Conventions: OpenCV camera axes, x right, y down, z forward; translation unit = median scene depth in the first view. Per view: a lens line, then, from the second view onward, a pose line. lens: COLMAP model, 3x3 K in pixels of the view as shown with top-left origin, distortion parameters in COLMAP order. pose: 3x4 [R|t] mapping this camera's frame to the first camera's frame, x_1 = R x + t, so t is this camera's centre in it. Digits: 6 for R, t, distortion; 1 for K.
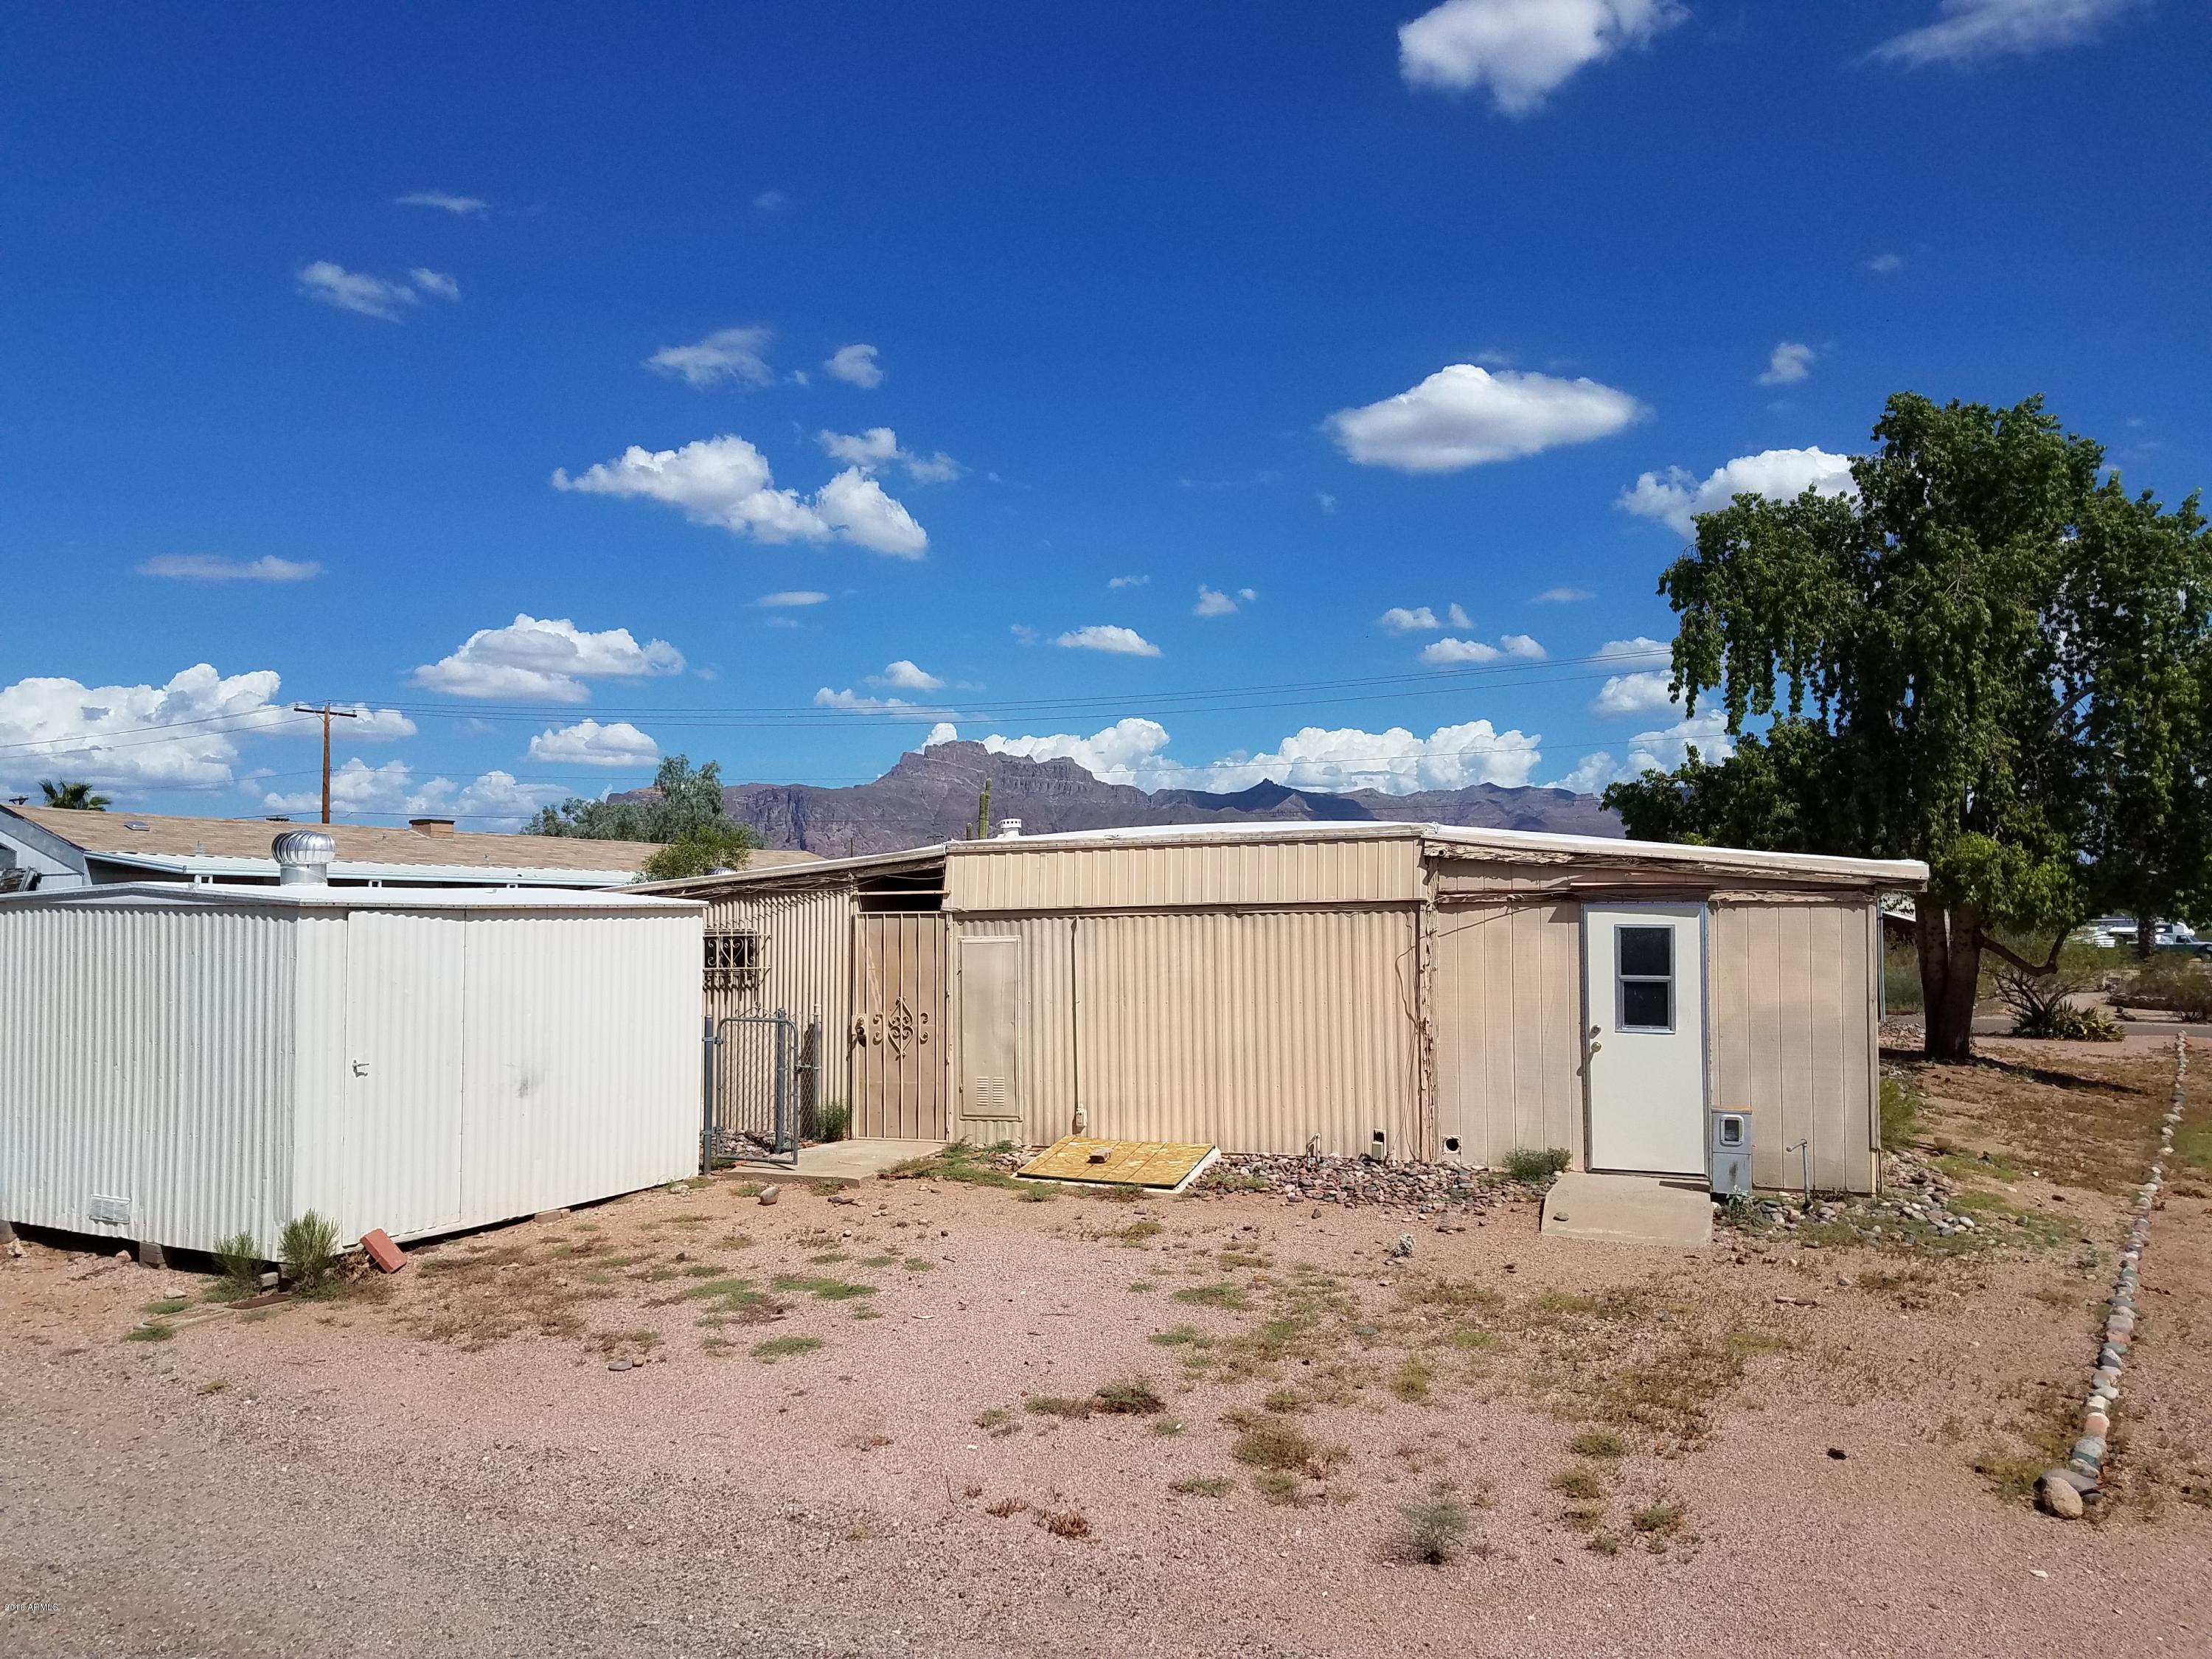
lens RADIAL K [[1658.9, 0, 1104.6], [0, 1658.9, 870.8], [0, 0, 1]] dist [0.243270, -0.444805]
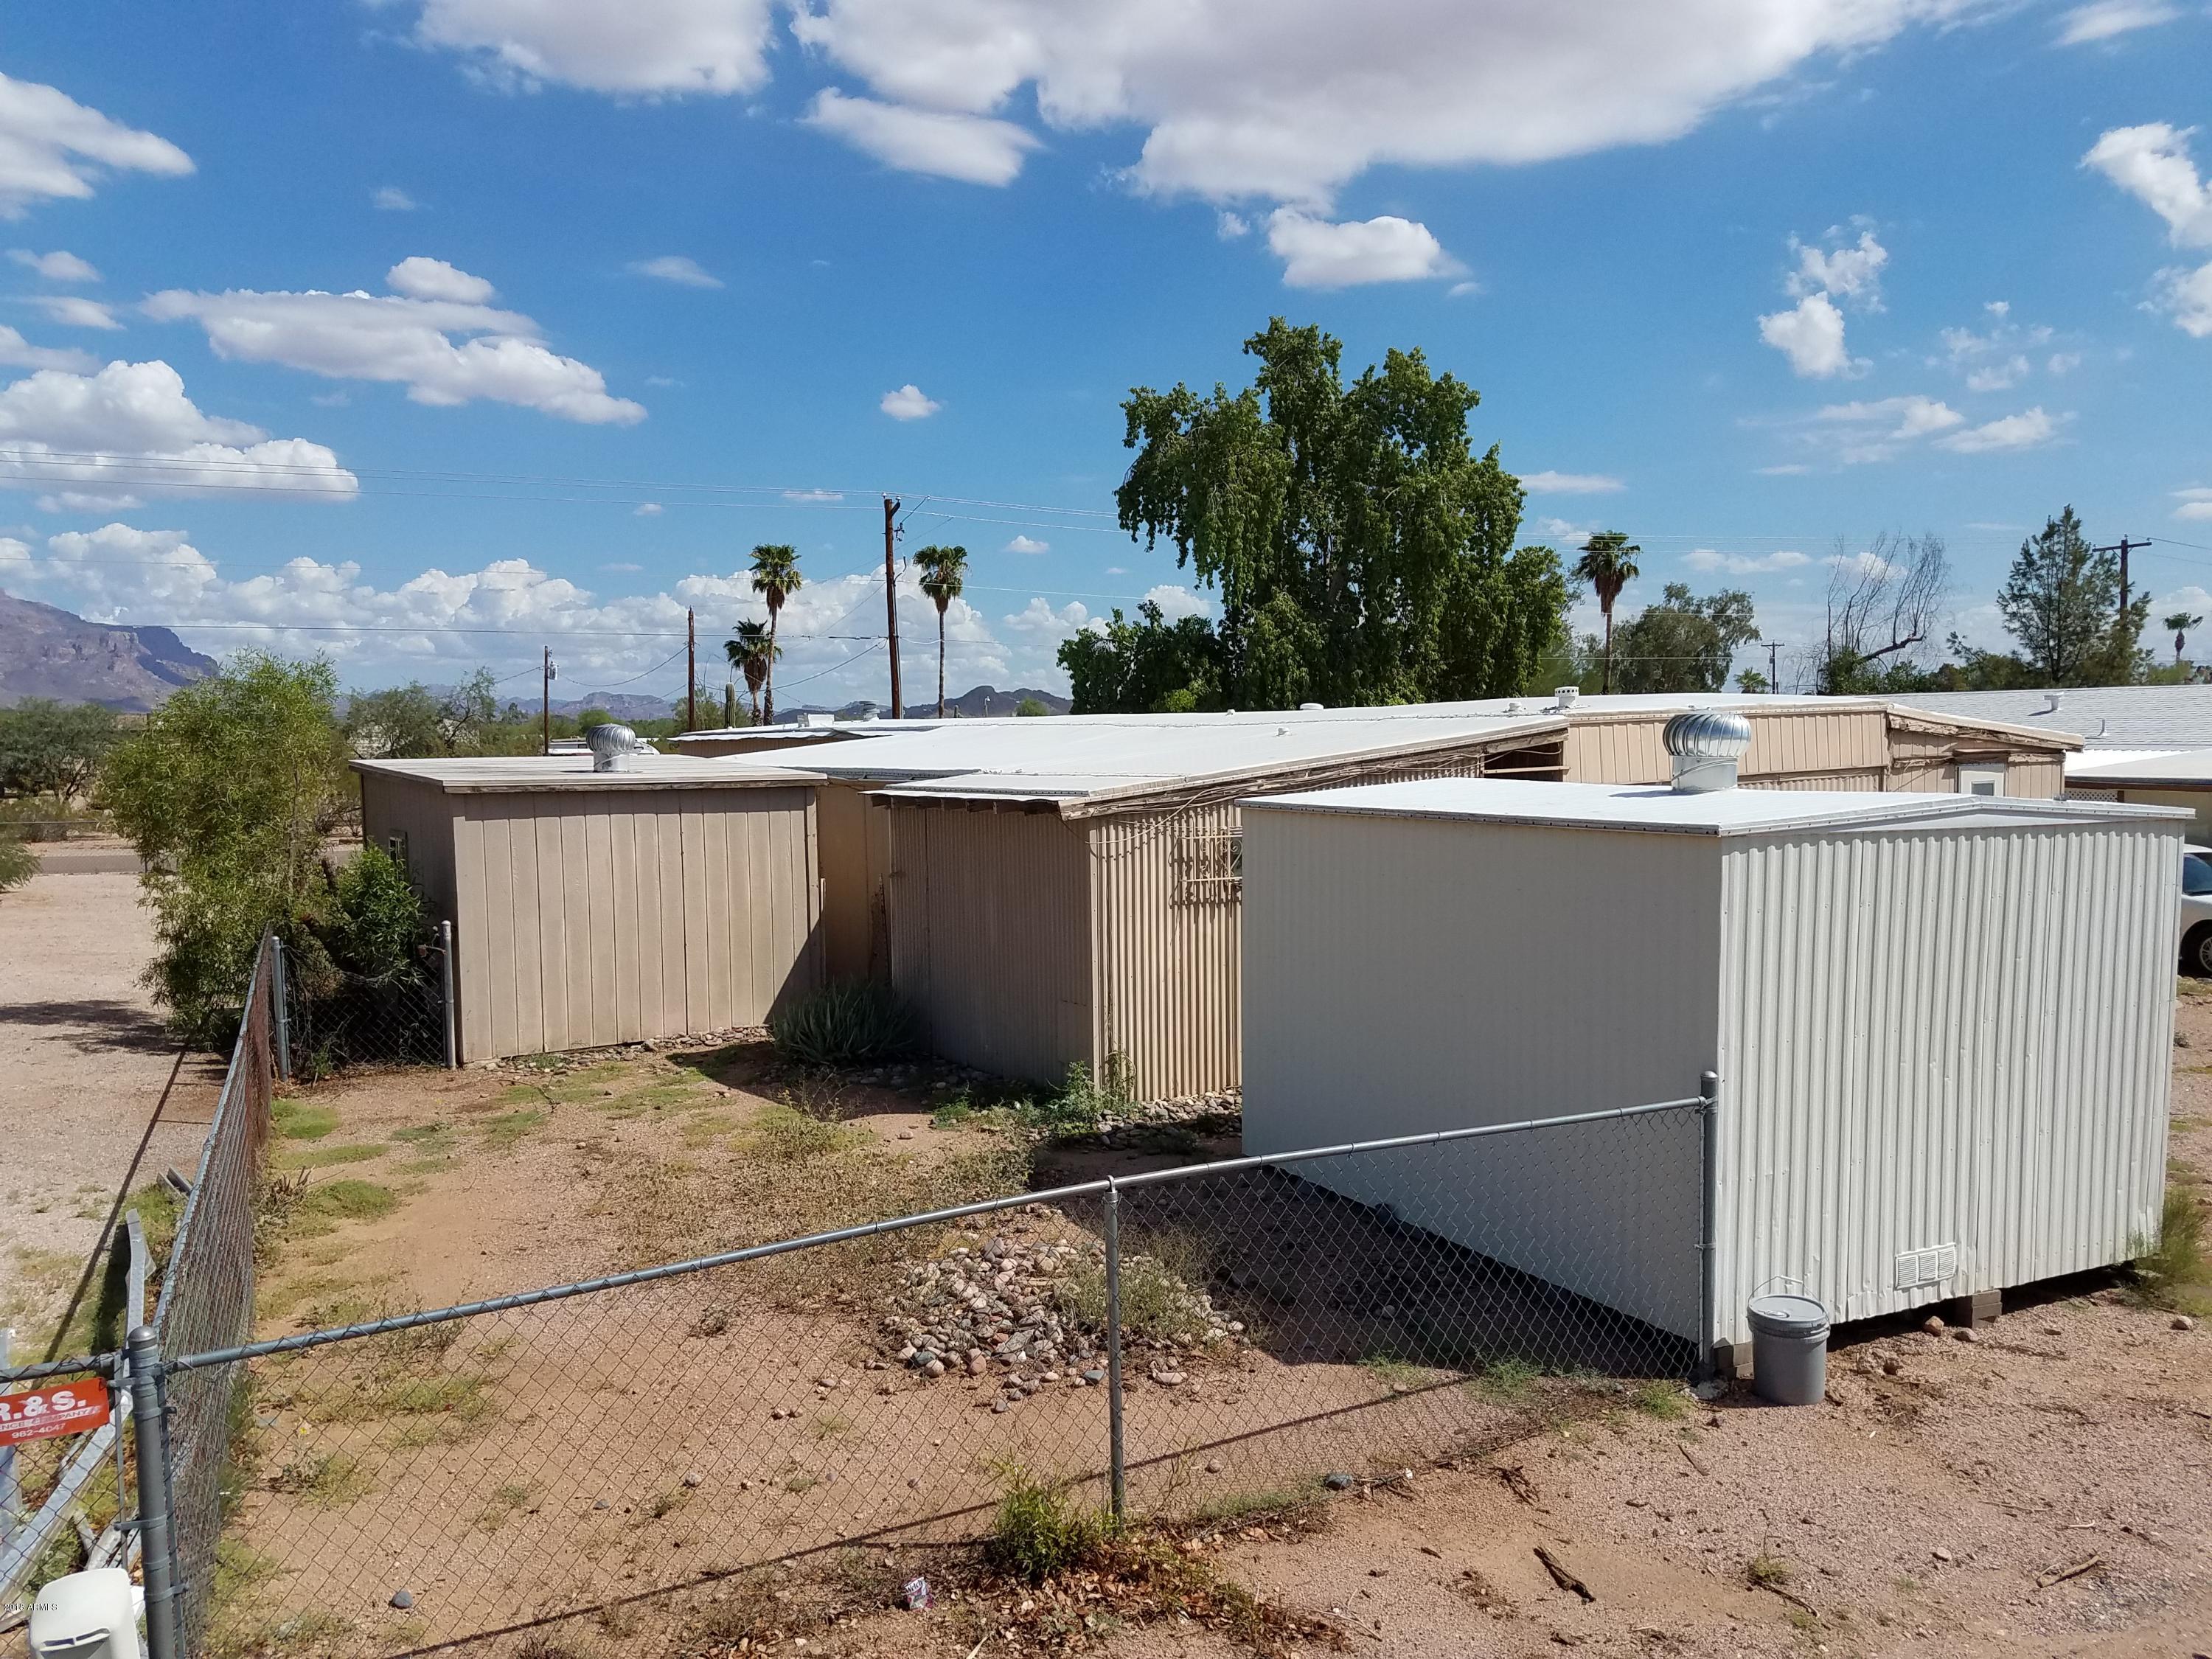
lens RADIAL K [[1658.9, 0, 1104.6], [0, 1658.9, 870.8], [0, 0, 1]] dist [0.243270, -0.444805]
pose [[0.607282, -0.073728, 0.791058, -1.096101], [-0.009005, 0.994982, 0.099647, -0.023917], [-0.794436, -0.067638, 0.603570, 0.707656]]
